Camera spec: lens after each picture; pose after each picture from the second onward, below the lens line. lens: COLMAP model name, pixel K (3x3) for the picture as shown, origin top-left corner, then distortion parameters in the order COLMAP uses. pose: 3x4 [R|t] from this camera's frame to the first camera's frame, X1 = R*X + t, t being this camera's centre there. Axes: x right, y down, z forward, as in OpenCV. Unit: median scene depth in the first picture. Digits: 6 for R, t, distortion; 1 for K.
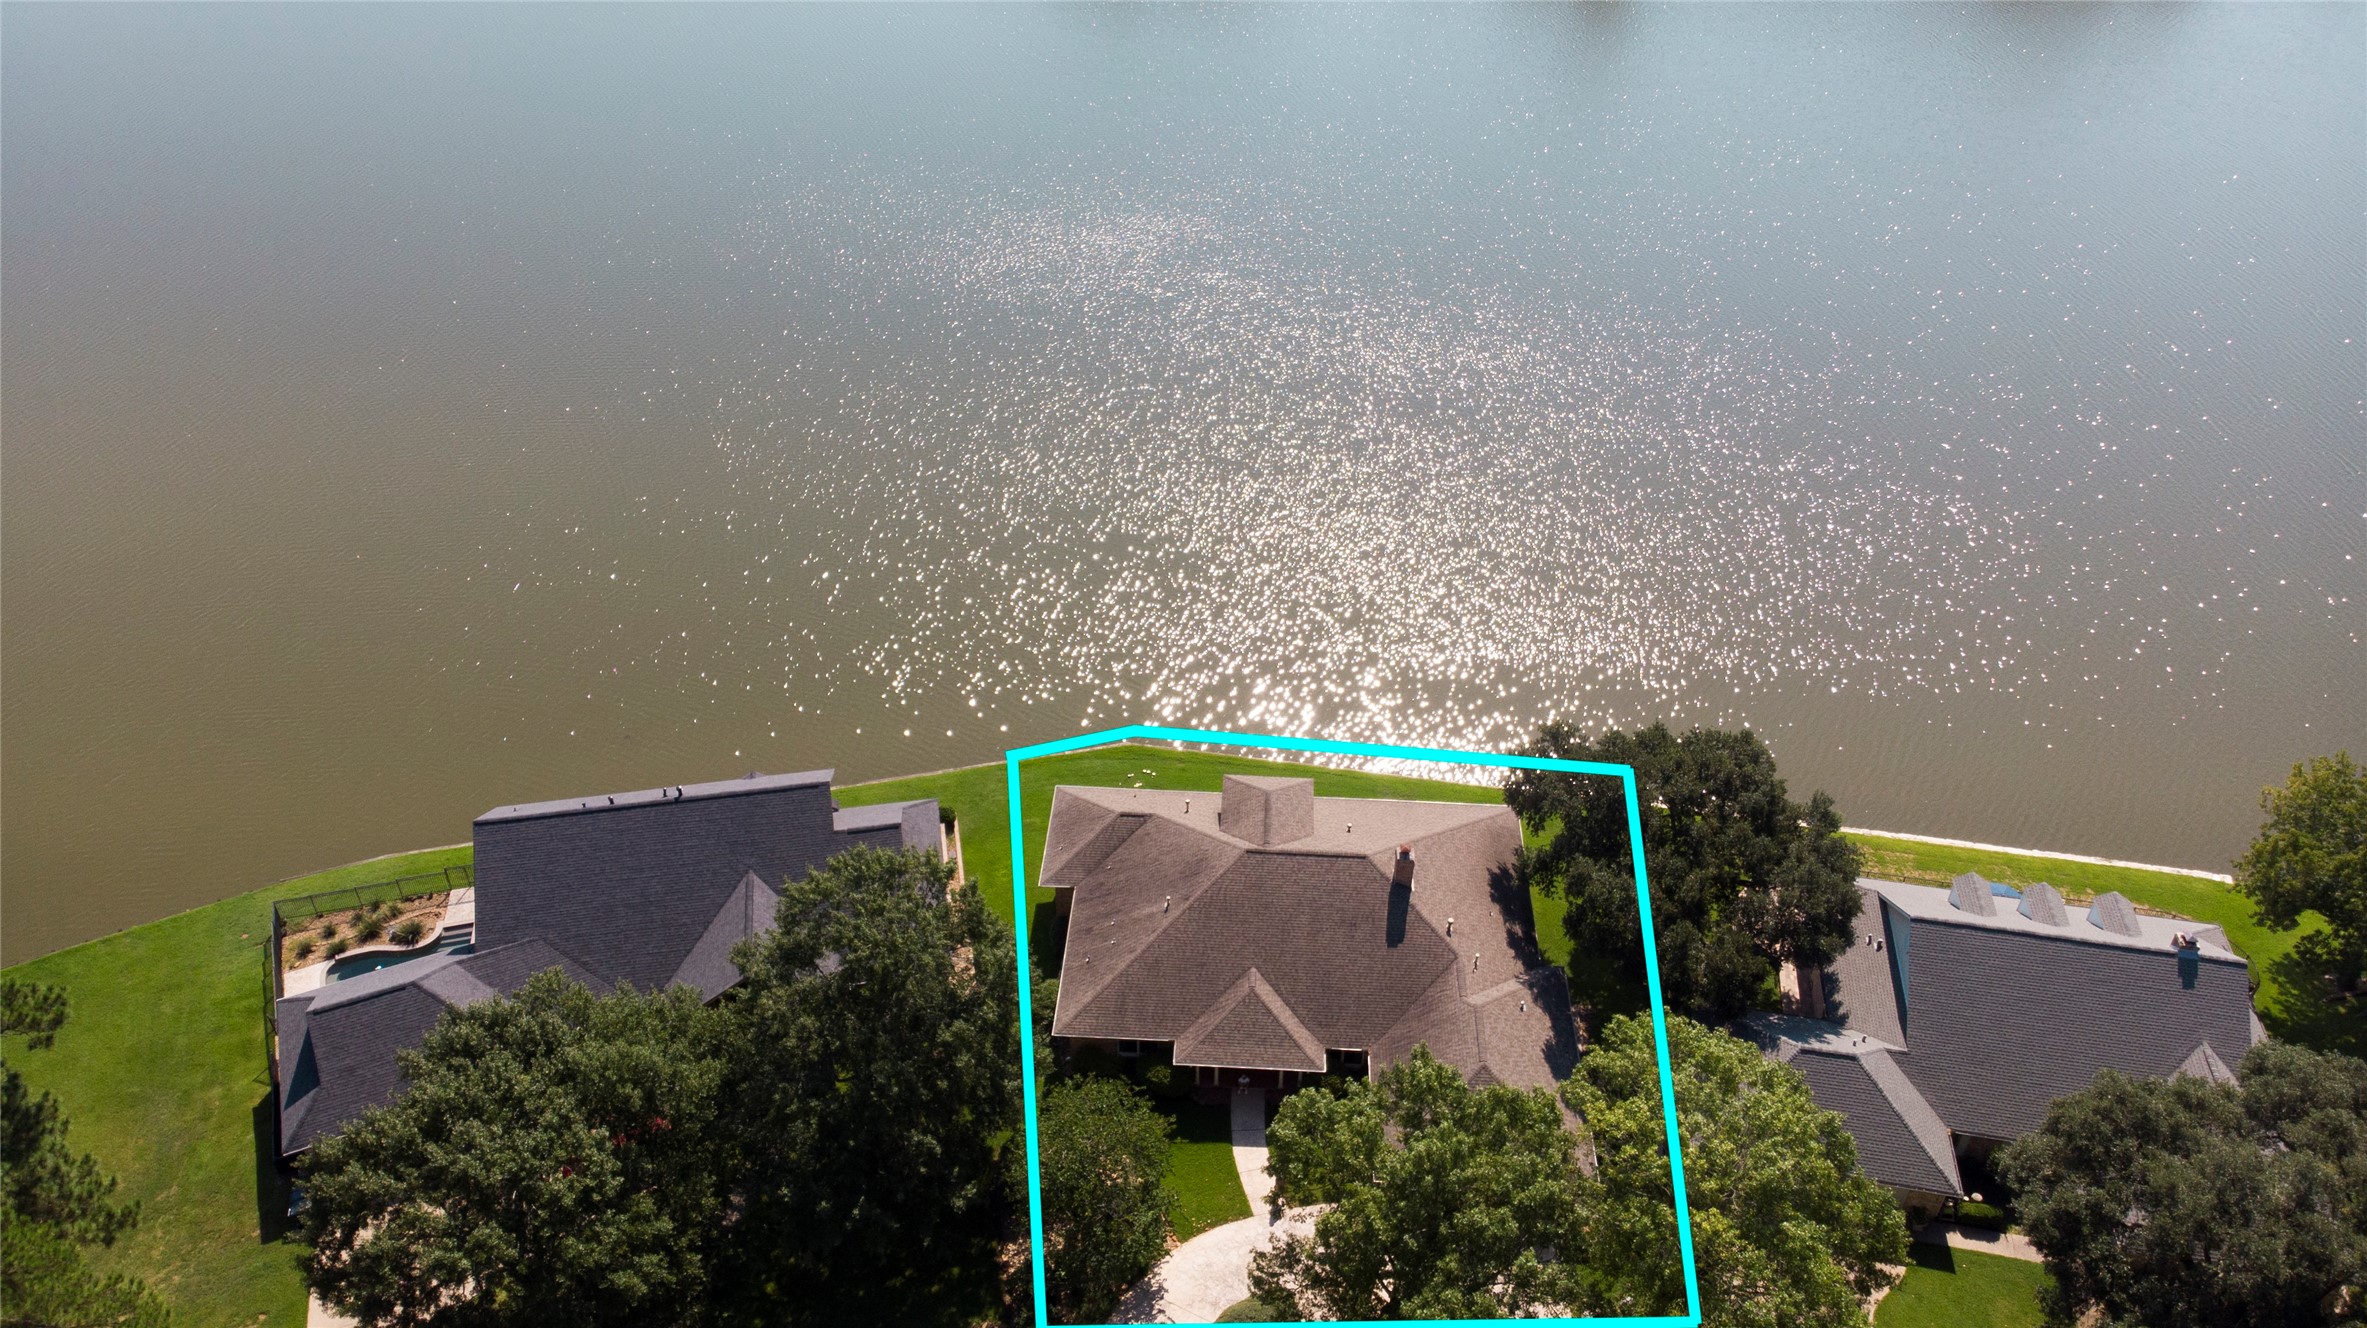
lens RADIAL K [[1726.6, 0, 1183.5], [0, 1726.6, 664.0], [0, 0, 1]] dist [0.035601, -0.005871]
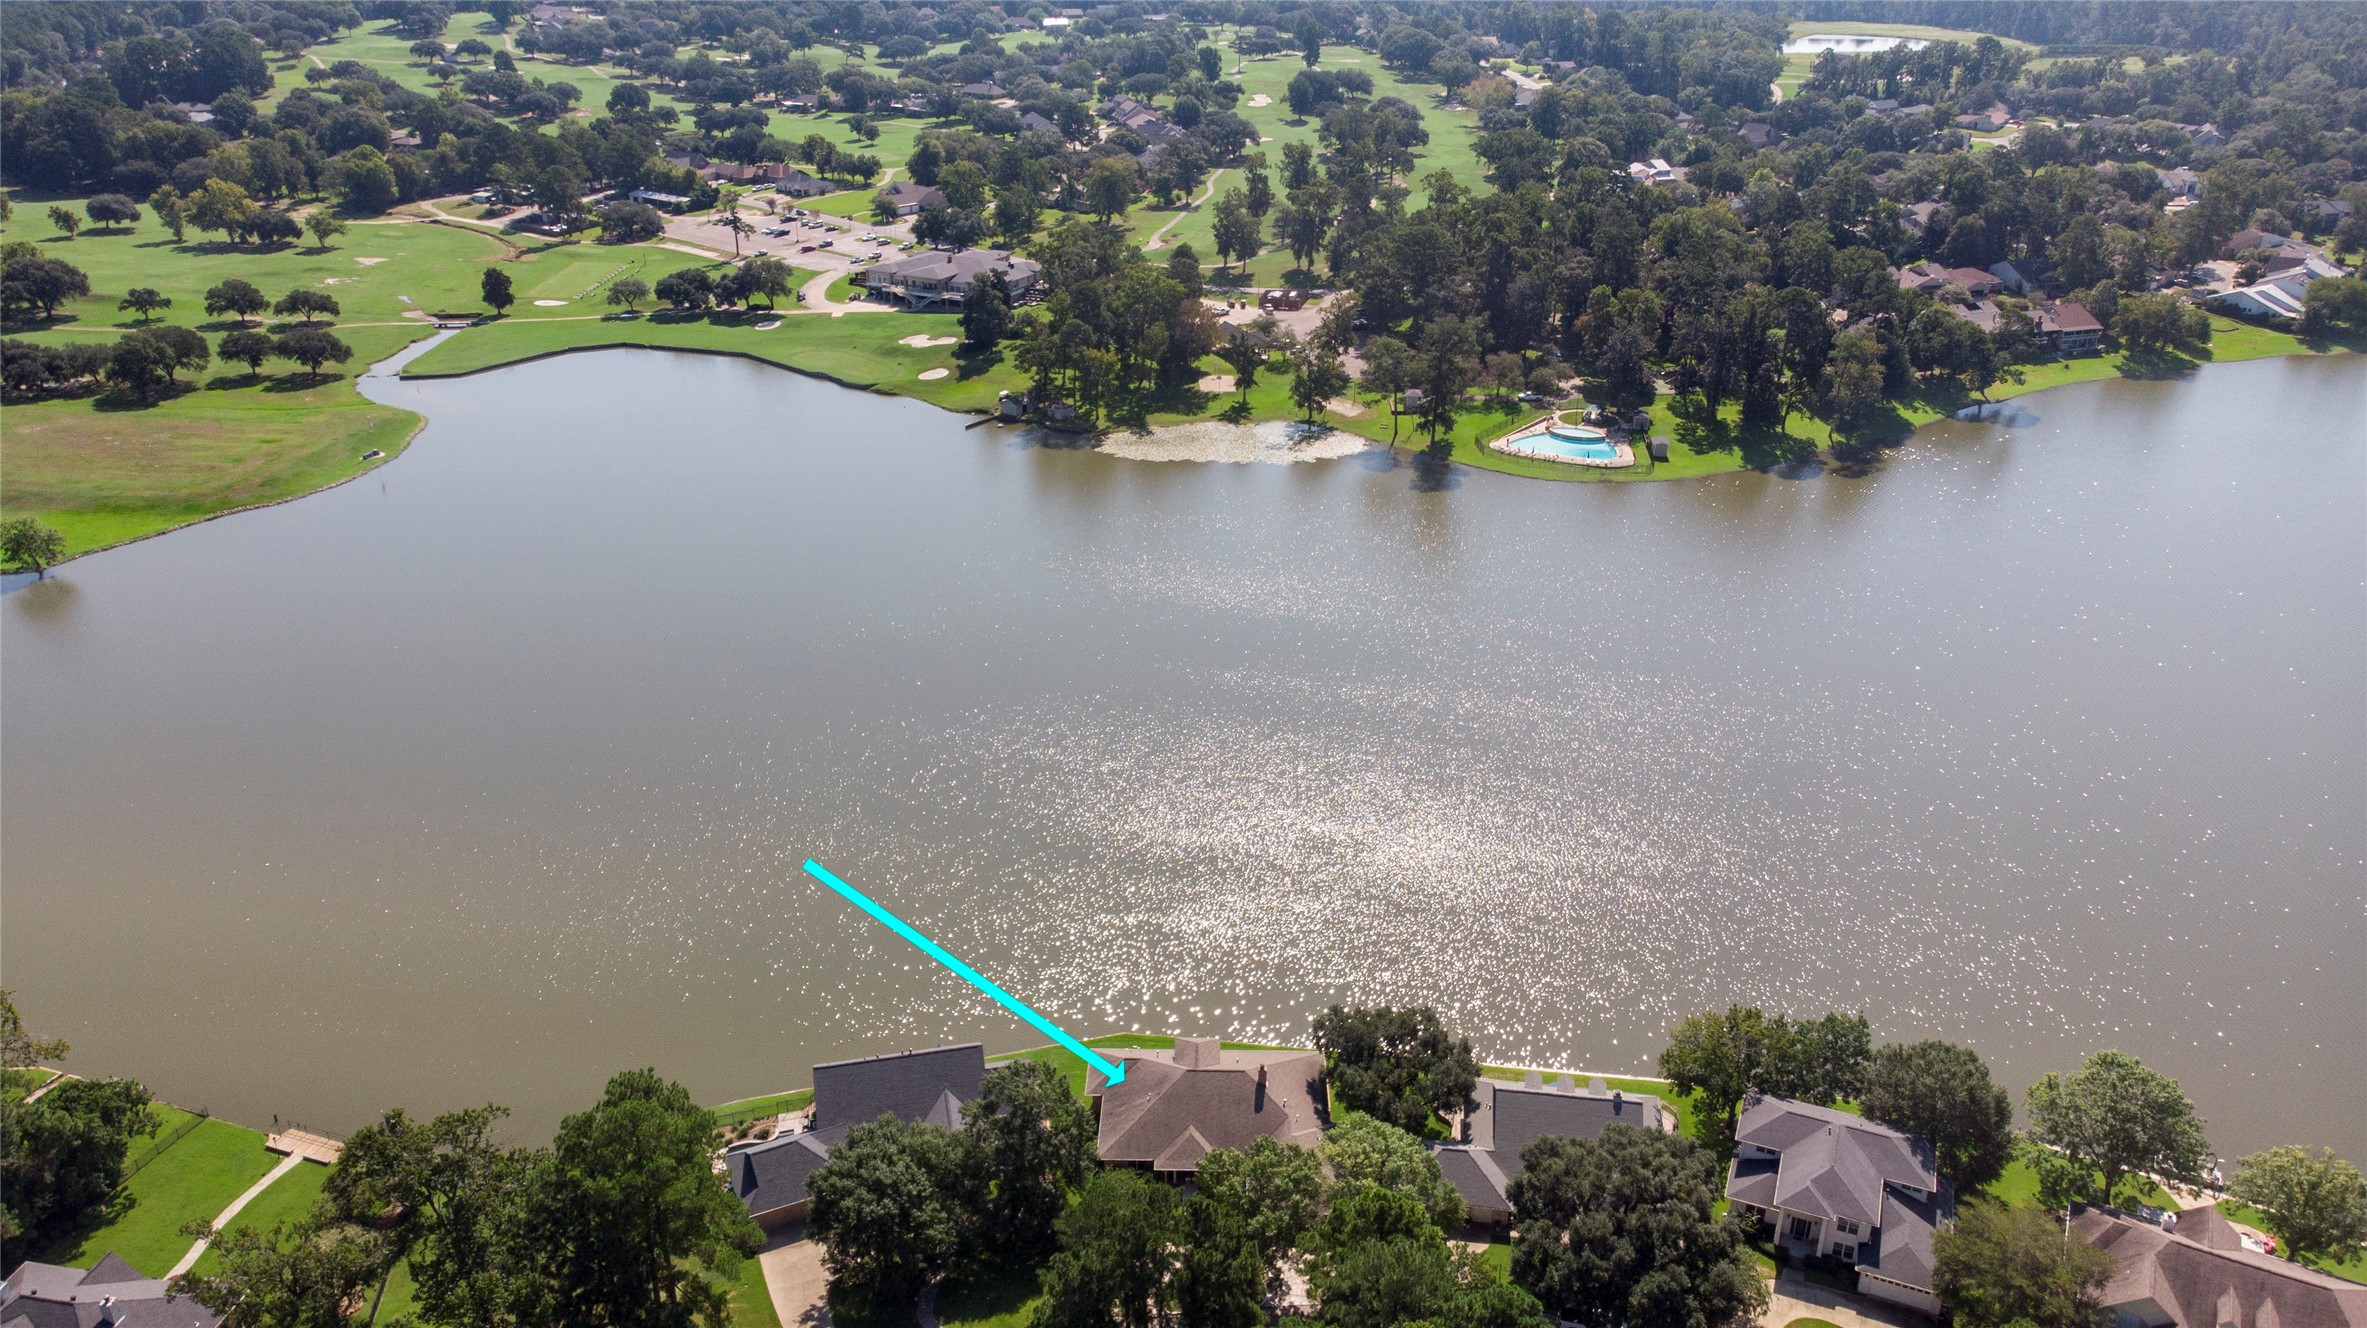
lens RADIAL K [[1726.6, 0, 1183.5], [0, 1726.6, 664.0], [0, 0, 1]] dist [0.035601, -0.005871]
pose [[0.999288, -0.021893, 0.030715, -0.021373], [0.028198, 0.974446, -0.222847, 0.097928], [-0.025052, 0.223554, 0.974369, -1.165007]]
